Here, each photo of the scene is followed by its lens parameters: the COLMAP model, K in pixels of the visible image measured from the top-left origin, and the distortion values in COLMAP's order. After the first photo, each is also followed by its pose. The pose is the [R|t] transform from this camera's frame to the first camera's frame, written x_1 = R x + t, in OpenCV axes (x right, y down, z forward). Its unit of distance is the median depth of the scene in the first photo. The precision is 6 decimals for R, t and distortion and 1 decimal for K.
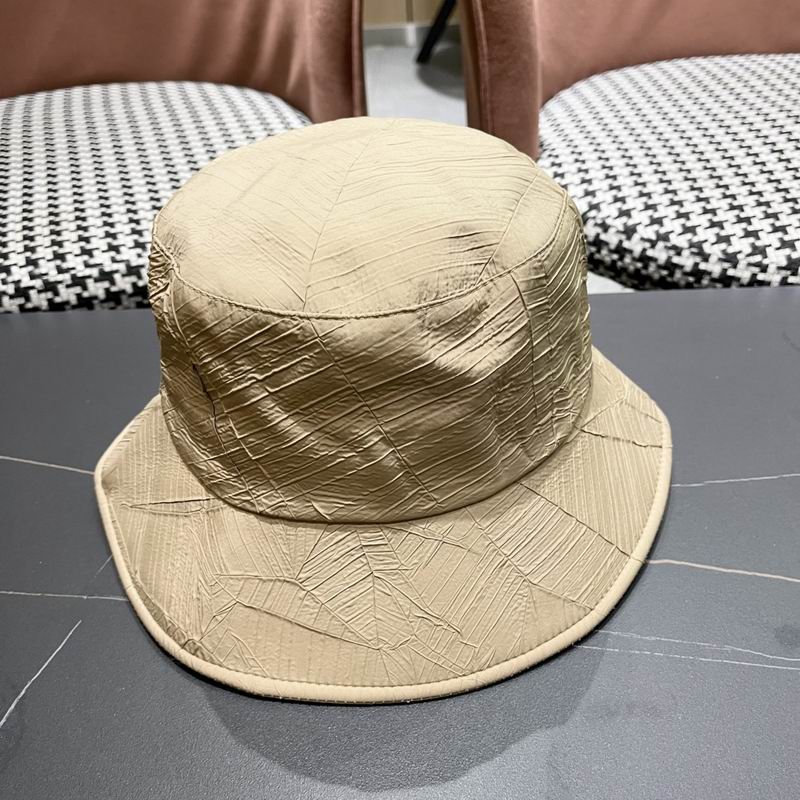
lens RADIAL K [[829.9, 0, 416.2], [0, 829.9, 411.7], [0, 0, 1]] dist [0.018508, 0.000000]
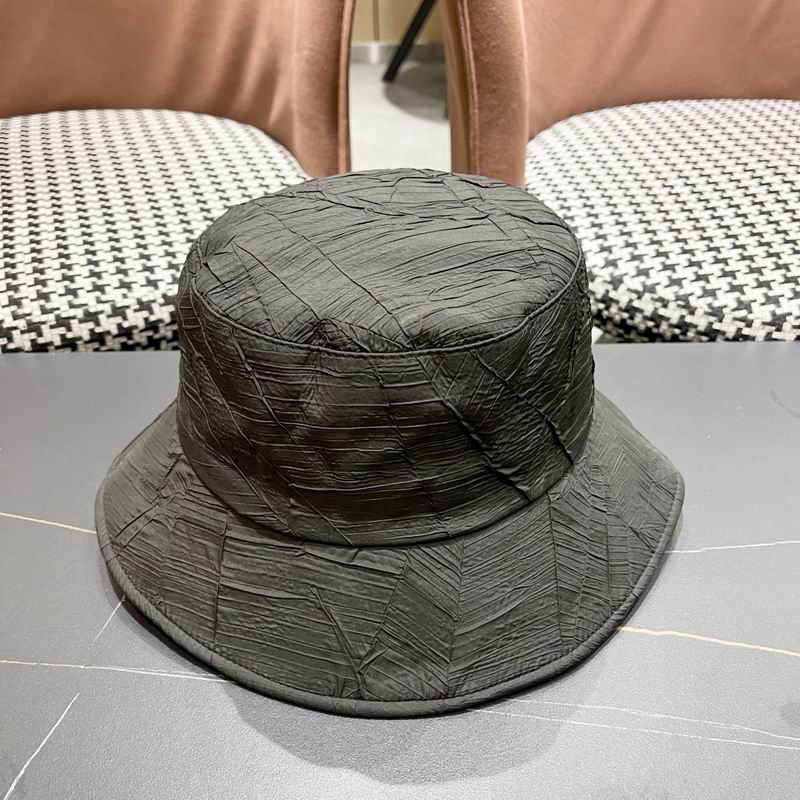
lens RADIAL K [[829.9, 0, 400.3], [0, 829.9, 411.5], [0, 0, 1]] dist [0.018508, 0.000000]
pose [[0.999250, 0.014112, 0.036056, -0.038926], [-0.013729, 0.999847, -0.010872, -0.043769], [-0.036204, 0.010369, 0.999291, 0.002145]]
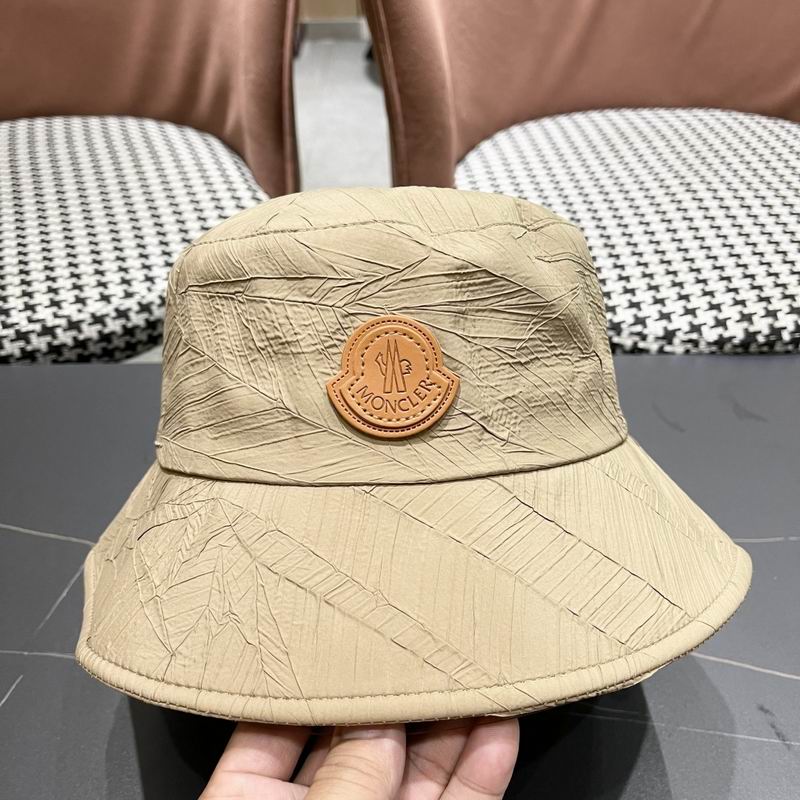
lens RADIAL K [[829.9, 0, 407.4], [0, 829.9, 411.7], [0, 0, 1]] dist [0.018508, 0.000000]
pose [[0.998958, 0.010960, 0.044302, 0.045643], [-0.012287, 0.999481, 0.029782, -0.093263], [-0.043952, -0.030295, 0.998574, -0.101523]]
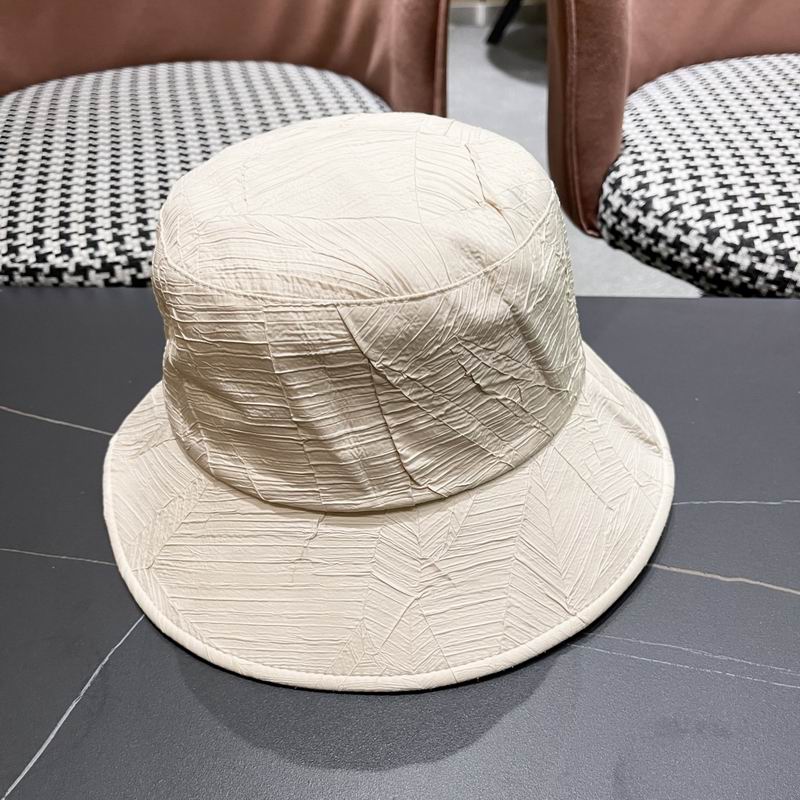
lens RADIAL K [[829.9, 0, 400.8], [0, 829.9, 408.1], [0, 0, 1]] dist [0.018508, 0.000000]
pose [[0.995676, 0.061342, -0.069764, -0.026727], [-0.059900, 0.997949, 0.022583, -0.013376], [0.071006, -0.018306, 0.997308, -0.006658]]
